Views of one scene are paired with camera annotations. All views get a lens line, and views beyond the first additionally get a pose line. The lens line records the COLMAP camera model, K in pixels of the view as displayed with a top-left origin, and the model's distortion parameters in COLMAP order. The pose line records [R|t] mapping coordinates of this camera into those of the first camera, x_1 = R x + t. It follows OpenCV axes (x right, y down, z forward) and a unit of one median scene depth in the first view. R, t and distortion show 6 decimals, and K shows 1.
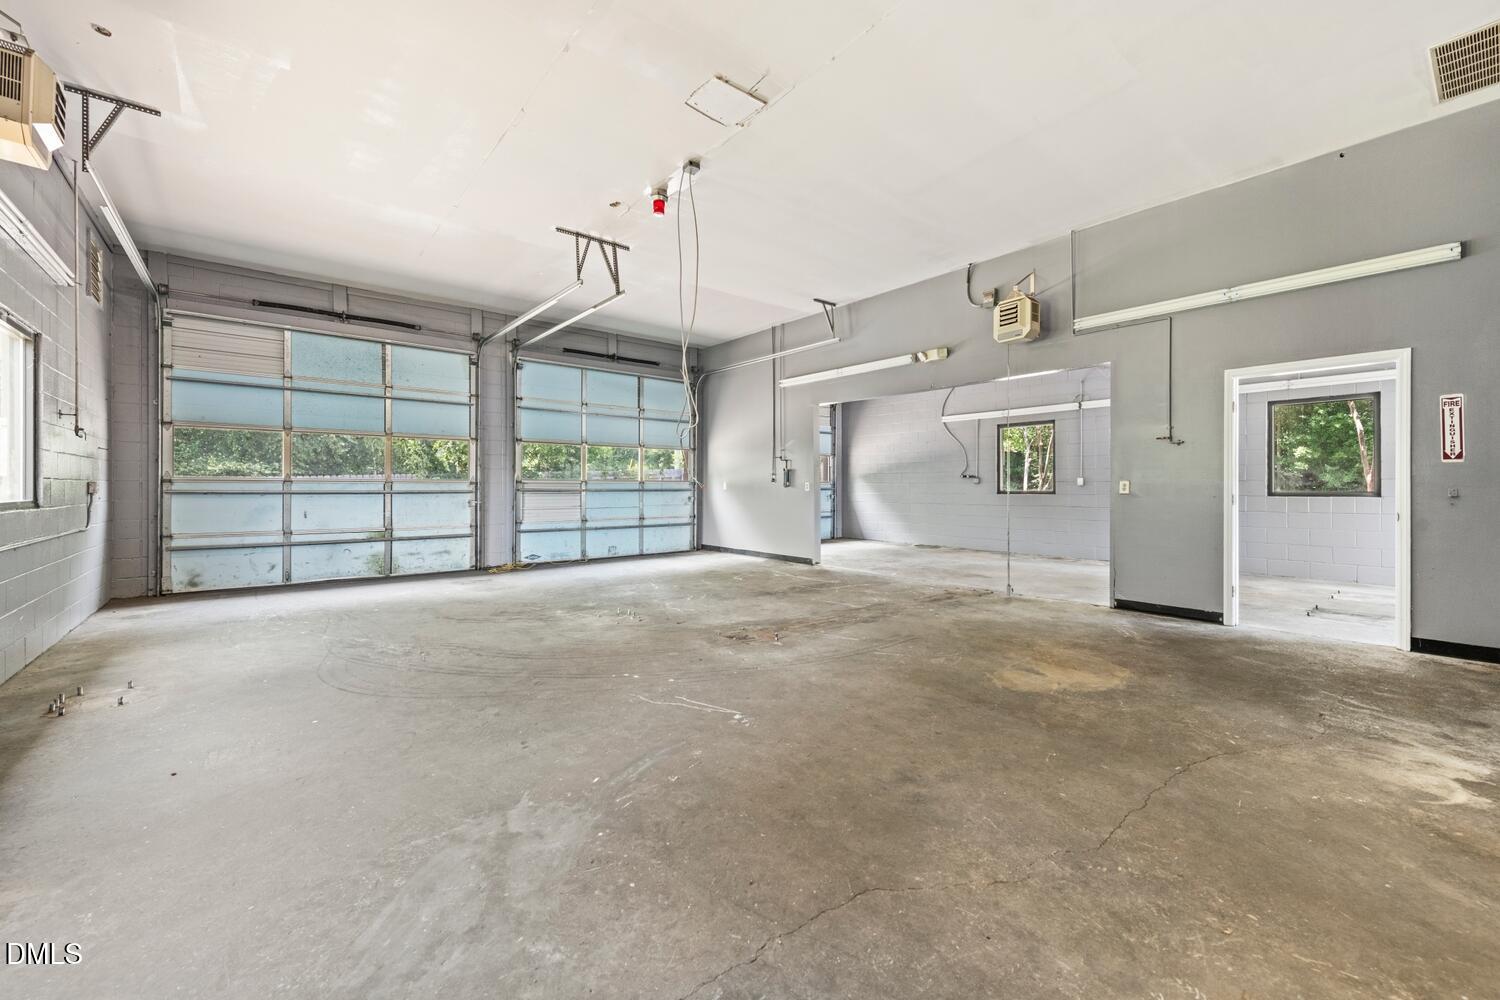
lens RADIAL K [[603.2, 0, 759.3], [0, 603.2, 482.5], [0, 0, 1]] dist [0.000678, -0.000067]
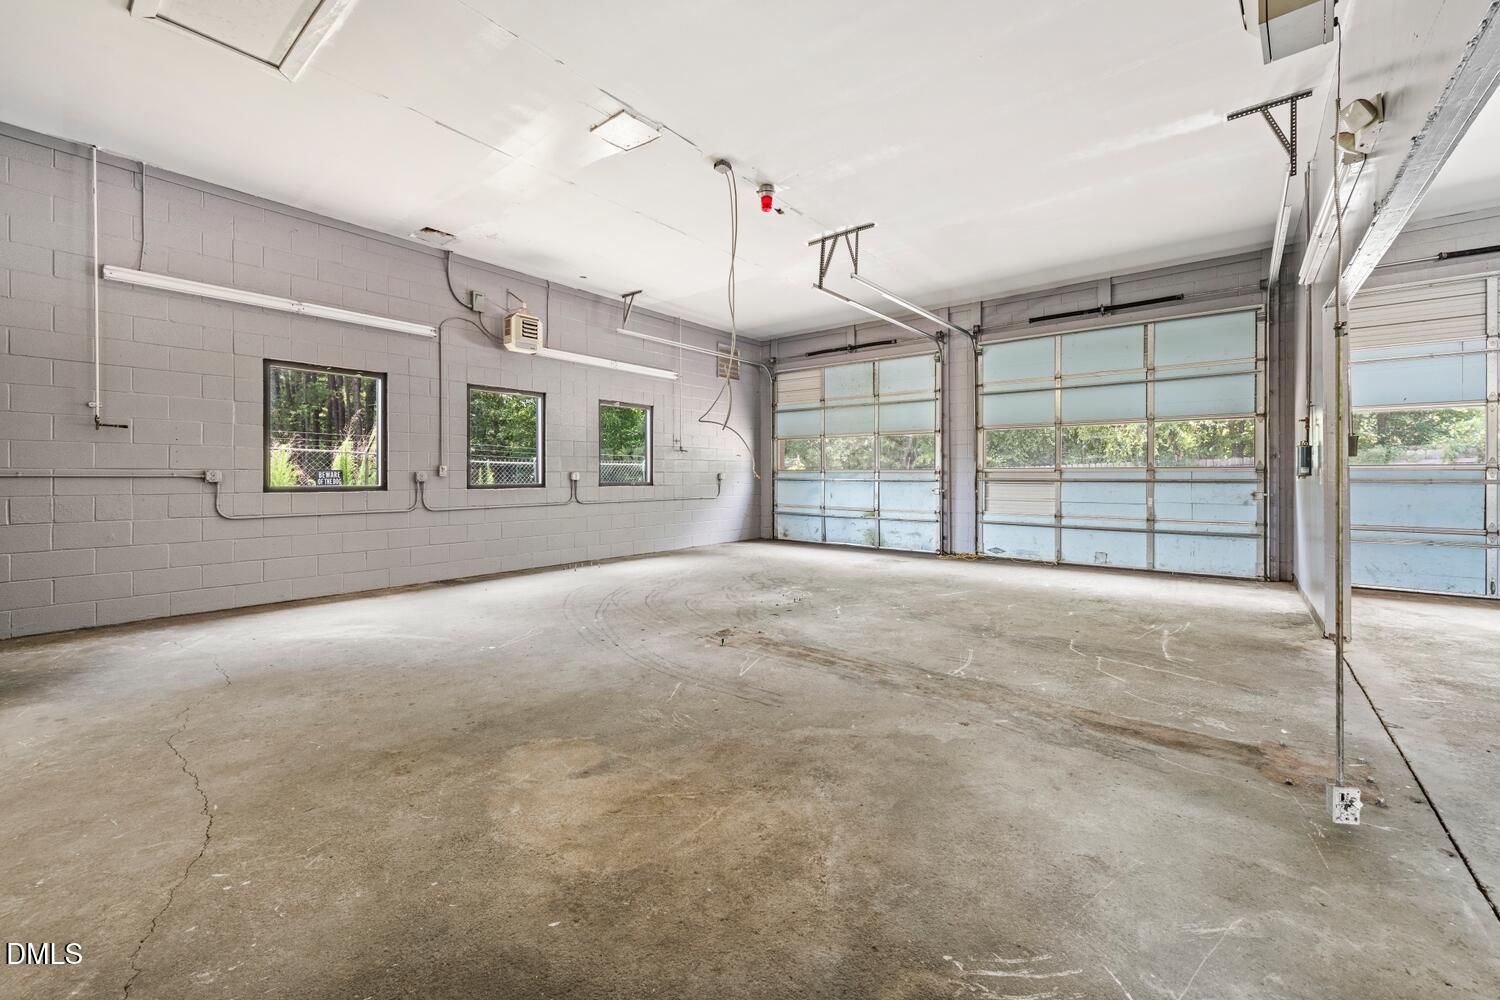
lens RADIAL K [[592.5, 0, 749.0], [0, 592.5, 485.5], [0, 0, 1]] dist [0.029541, -0.006234]
pose [[0.192307, 0.018963, -0.981152, 0.526461], [0.009481, 0.999731, 0.021180, -0.002107], [0.981289, -0.013375, 0.192075, 0.494777]]
